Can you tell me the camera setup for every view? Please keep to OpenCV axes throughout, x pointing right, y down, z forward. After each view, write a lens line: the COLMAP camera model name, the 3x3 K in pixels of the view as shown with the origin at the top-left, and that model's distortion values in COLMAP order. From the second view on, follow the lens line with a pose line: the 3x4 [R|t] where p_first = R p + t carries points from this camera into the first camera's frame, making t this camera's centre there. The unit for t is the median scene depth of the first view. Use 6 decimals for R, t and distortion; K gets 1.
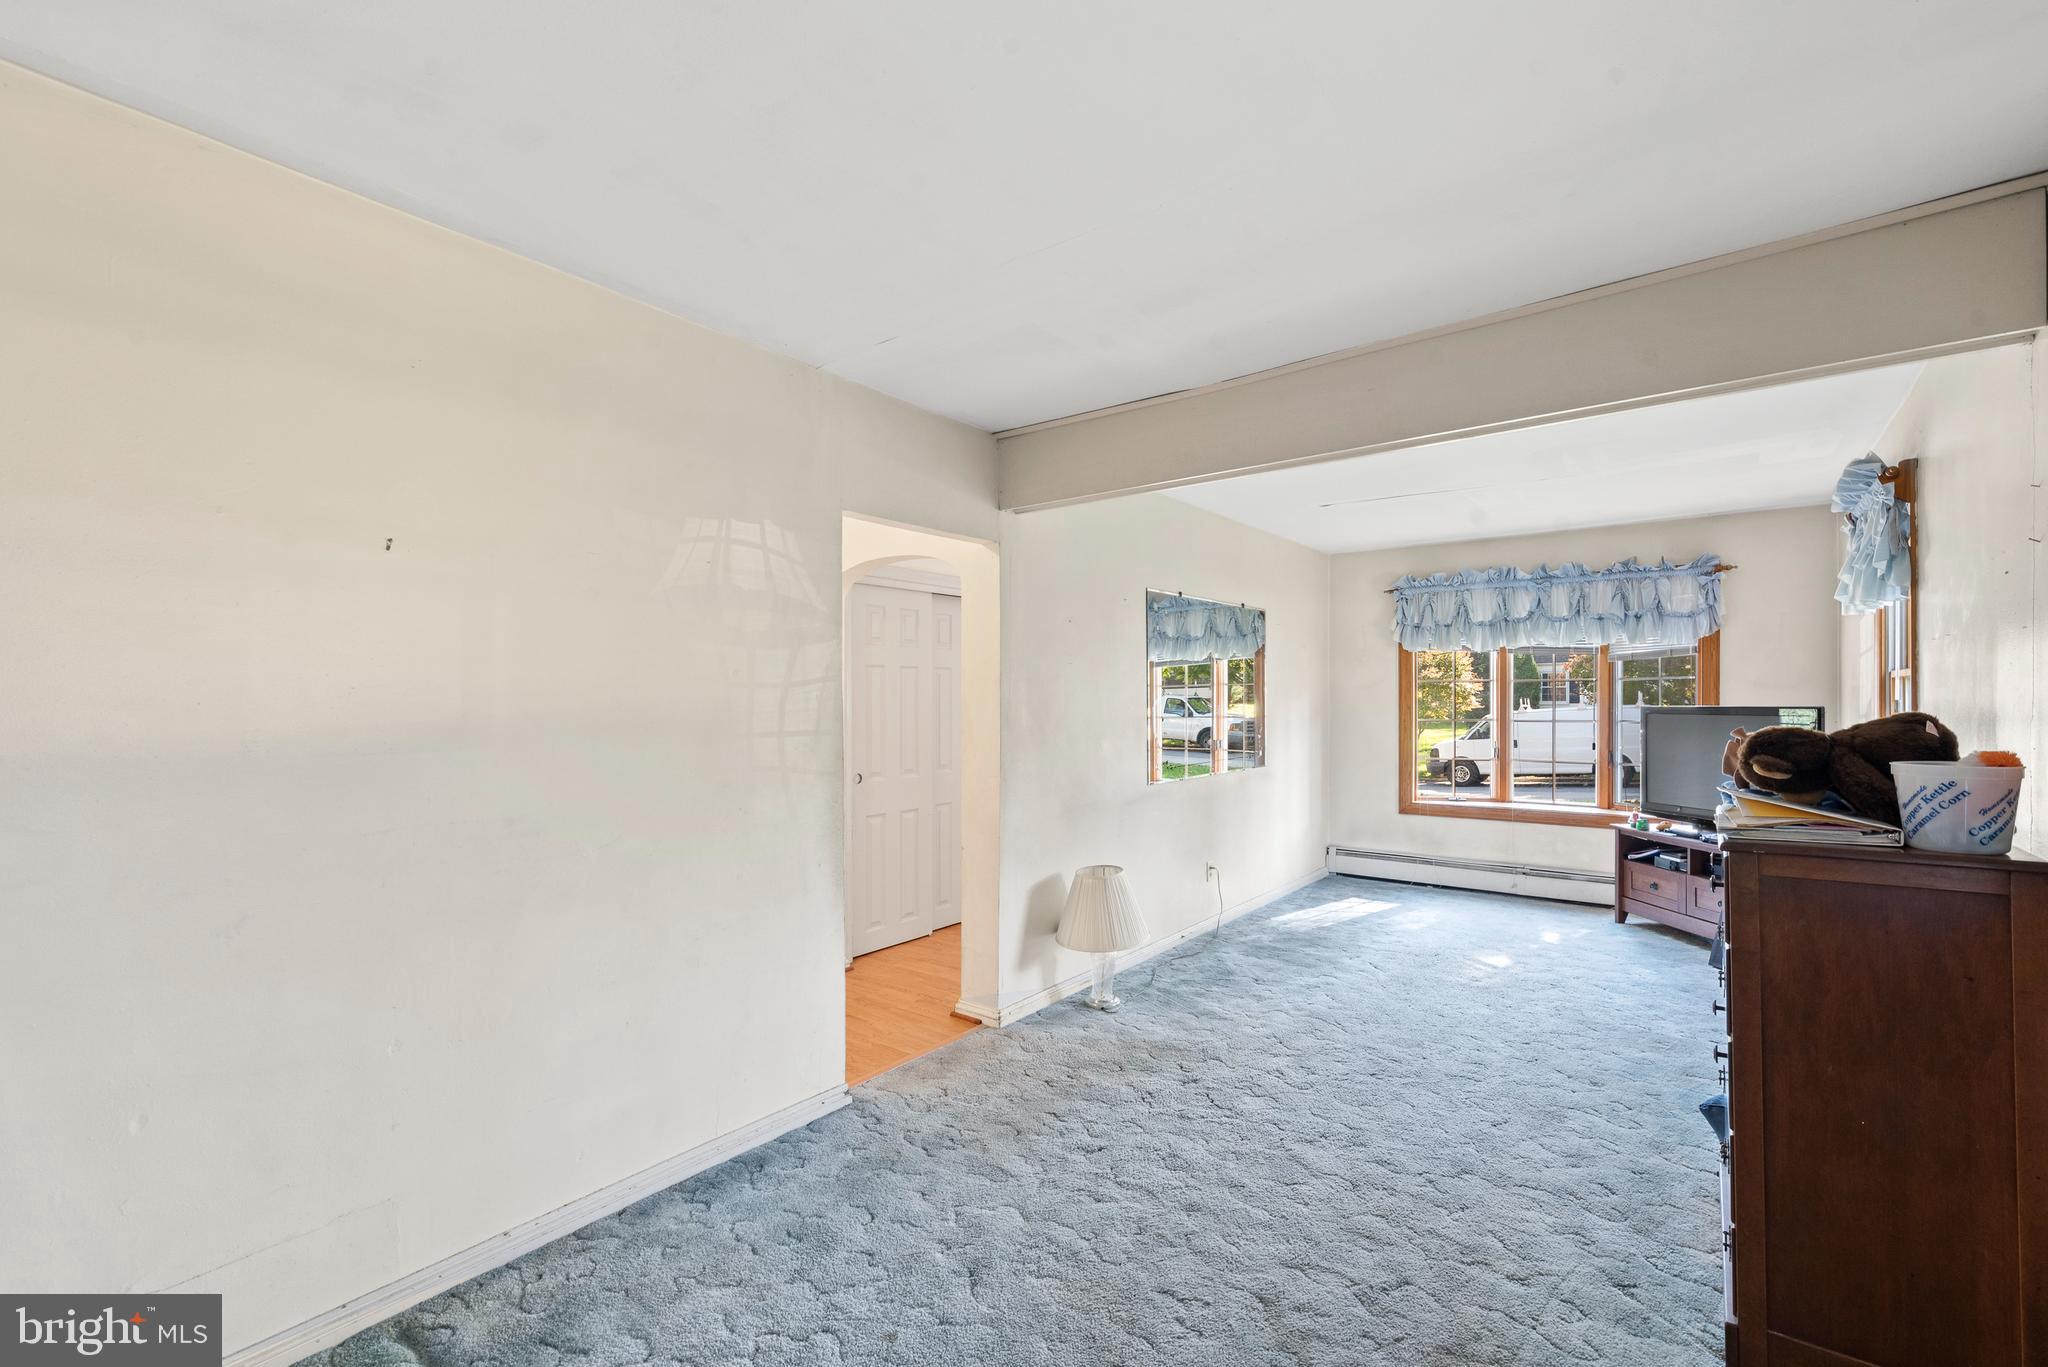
lens RADIAL K [[885.1, 0, 1024.0], [0, 885.1, 683.5], [0, 0, 1]] dist [-0.000794, -0.000311]
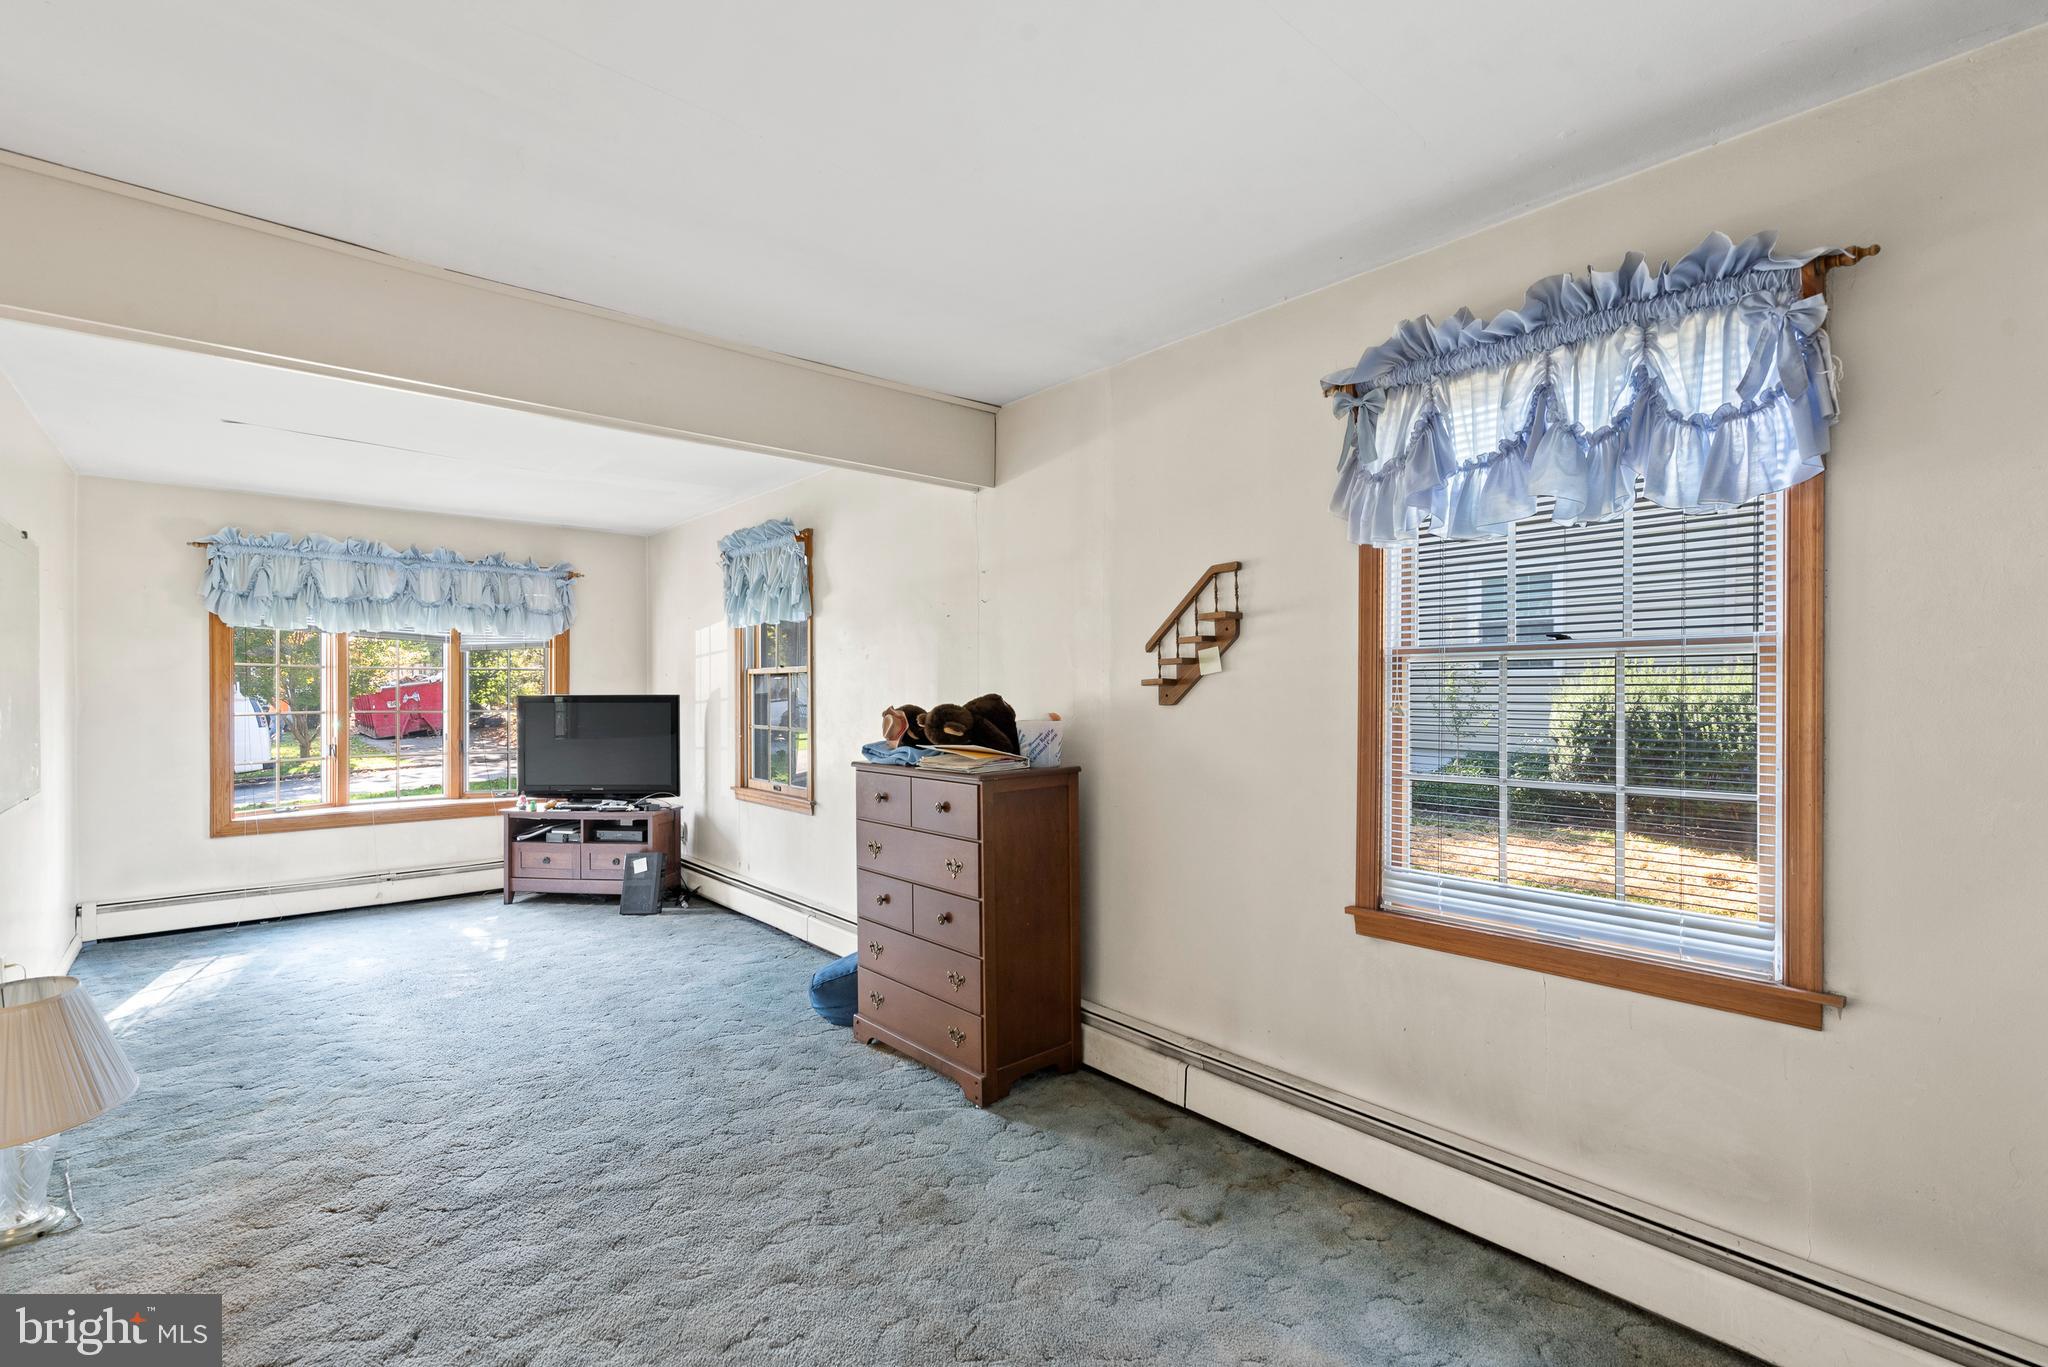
lens RADIAL K [[906.6, 0, 1024.0], [0, 906.6, 683.5], [0, 0, 1]] dist [0.001278, 0.000502]
pose [[0.191073, 0.010566, 0.981519, -0.270914], [-0.019283, 0.999789, -0.007008, 0.007786], [-0.981386, -0.017588, 0.191237, 0.213125]]
